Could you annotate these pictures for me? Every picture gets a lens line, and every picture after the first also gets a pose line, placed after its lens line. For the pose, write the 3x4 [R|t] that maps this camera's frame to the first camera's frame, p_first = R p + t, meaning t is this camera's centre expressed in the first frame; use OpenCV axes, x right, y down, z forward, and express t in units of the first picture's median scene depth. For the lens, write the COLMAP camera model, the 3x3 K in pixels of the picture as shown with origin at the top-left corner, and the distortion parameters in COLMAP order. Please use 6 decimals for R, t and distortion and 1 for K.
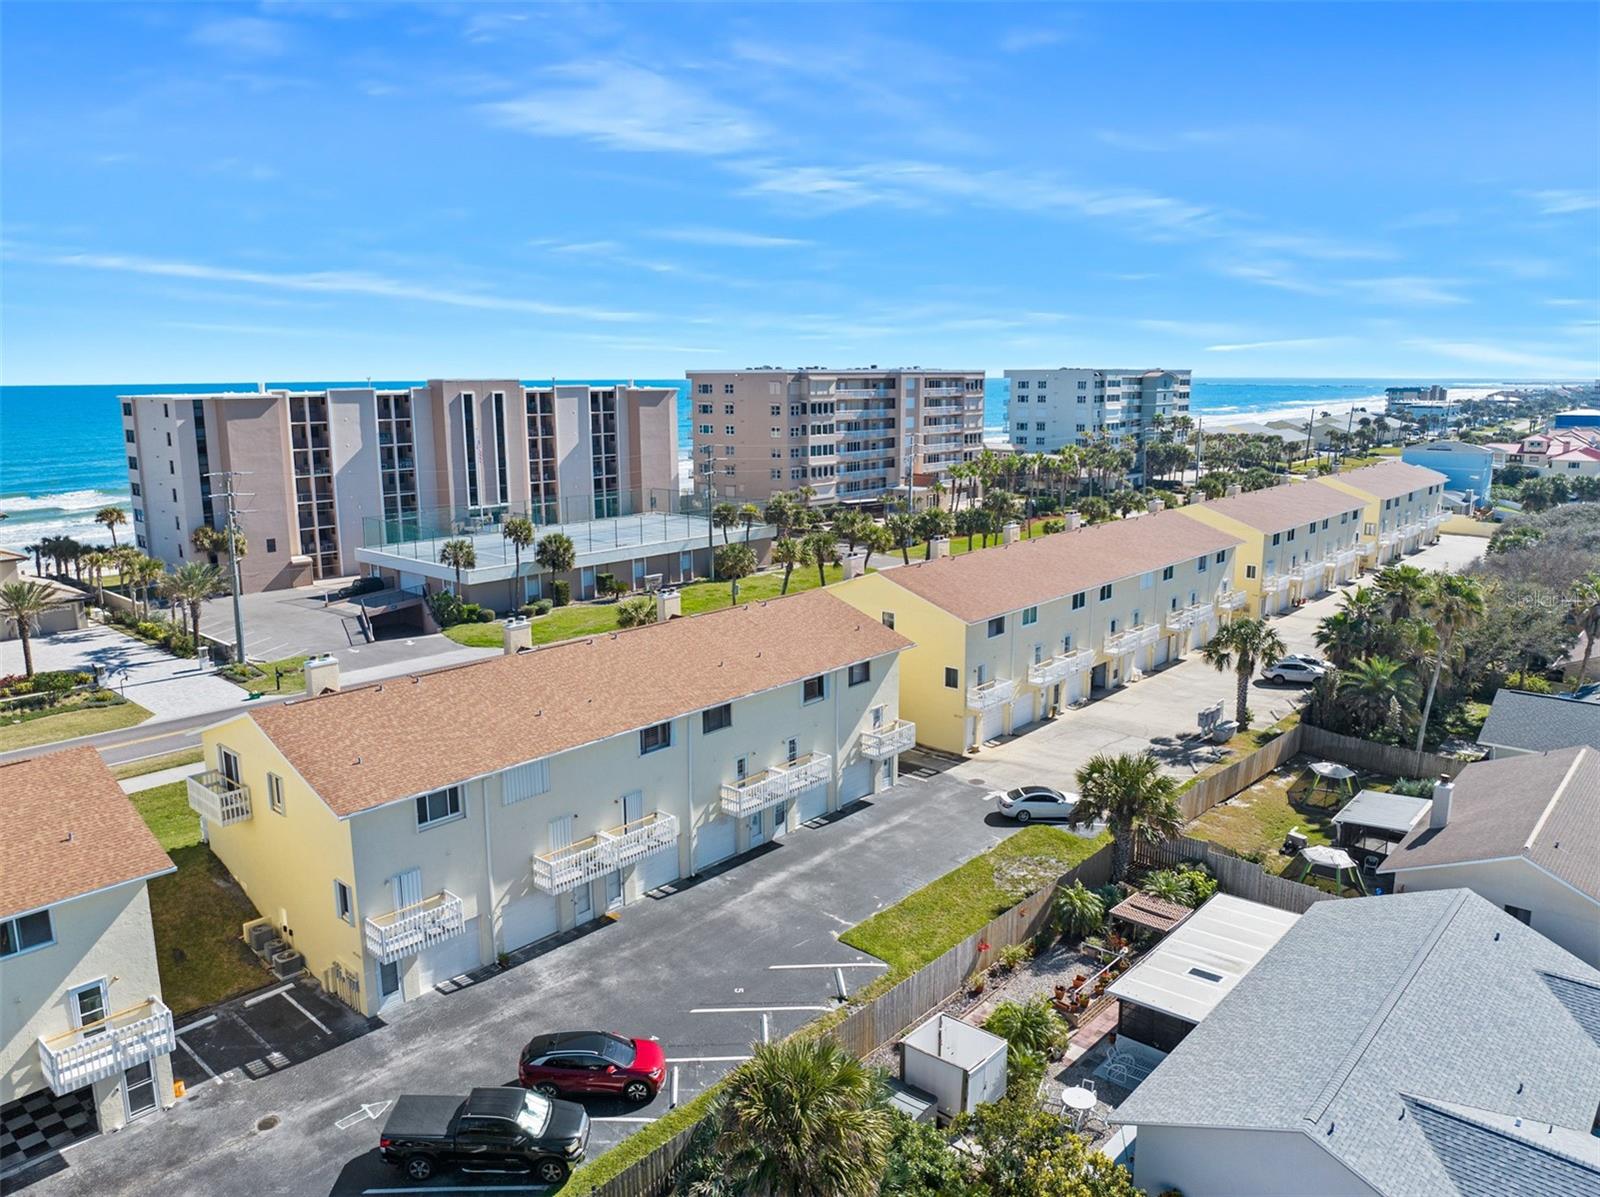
lens RADIAL K [[1133.5, 0, 800.0], [0, 1133.5, 598.5], [0, 0, 1]] dist [-0.032025, -0.007667]
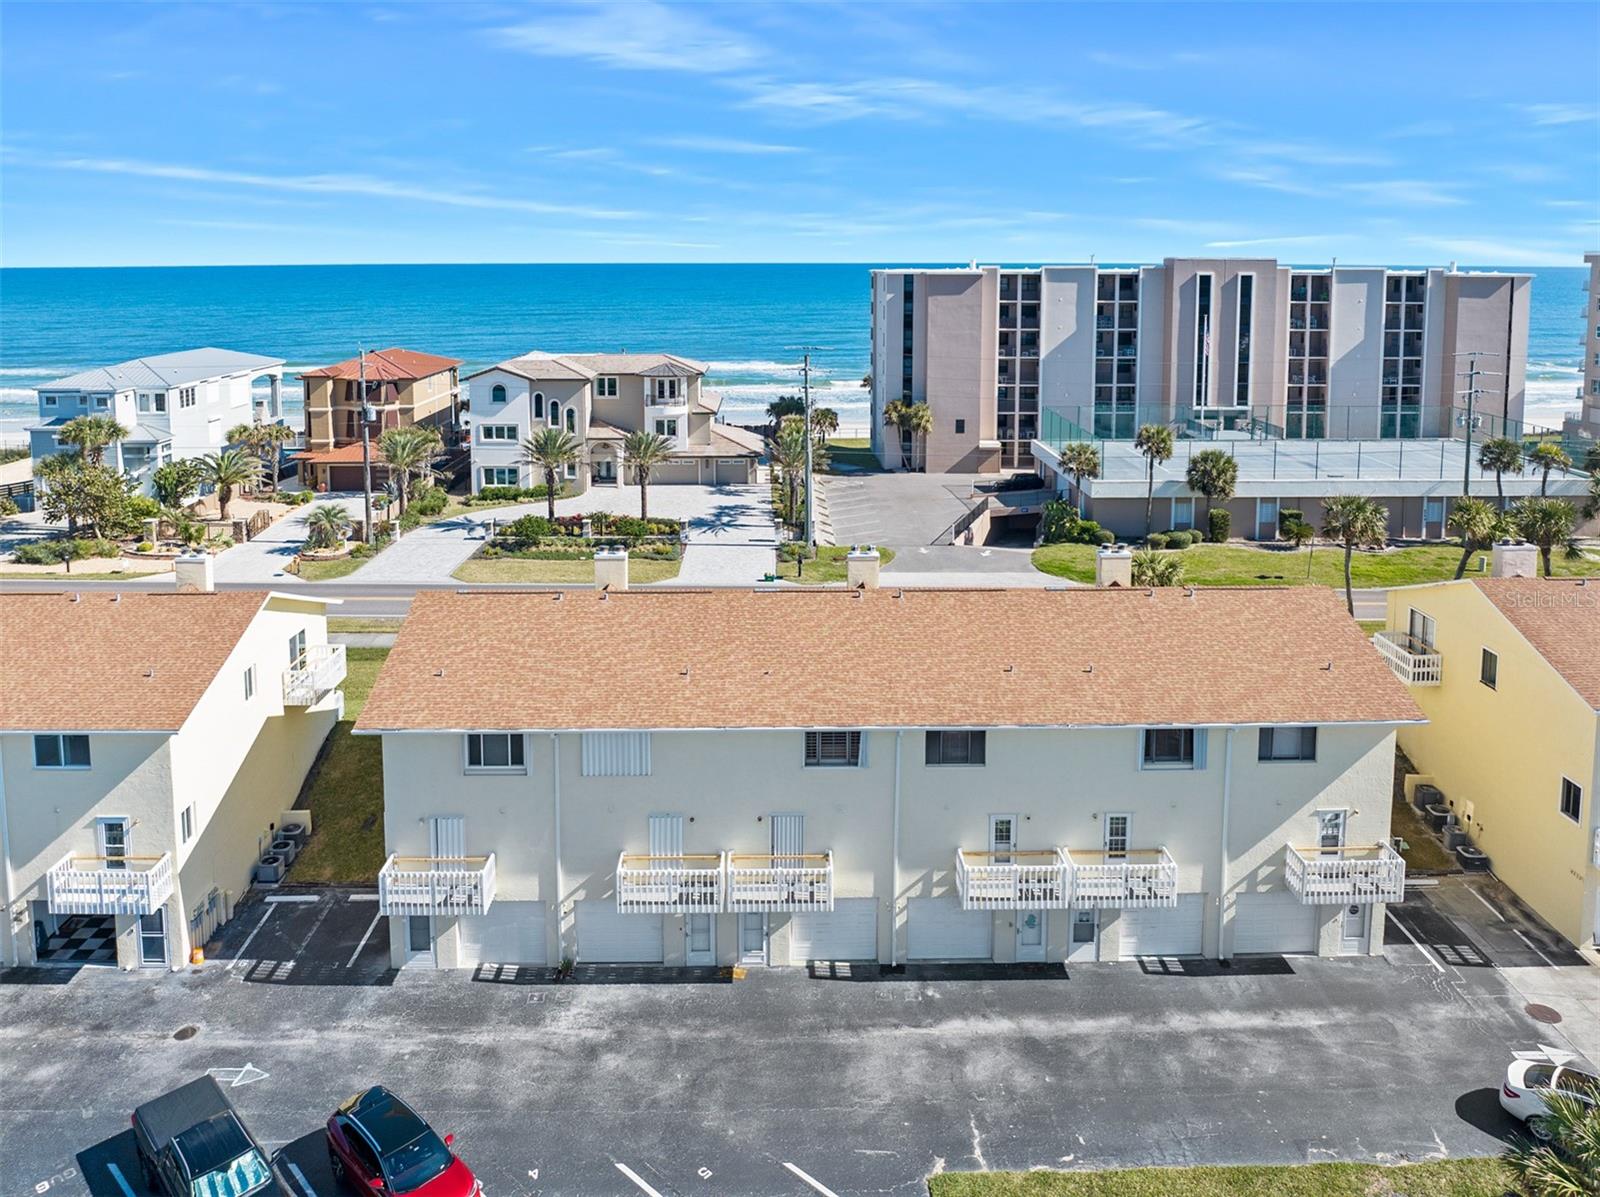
lens RADIAL K [[1186.9, 0, 855.0], [0, 1186.9, 365.3], [0, 0, 1]] dist [-0.024129, -0.004602]
pose [[0.680340, 0.069605, -0.729584, 0.226219], [-0.145694, 0.988457, -0.041557, -0.047805], [0.718270, 0.134569, 0.682627, 0.261377]]
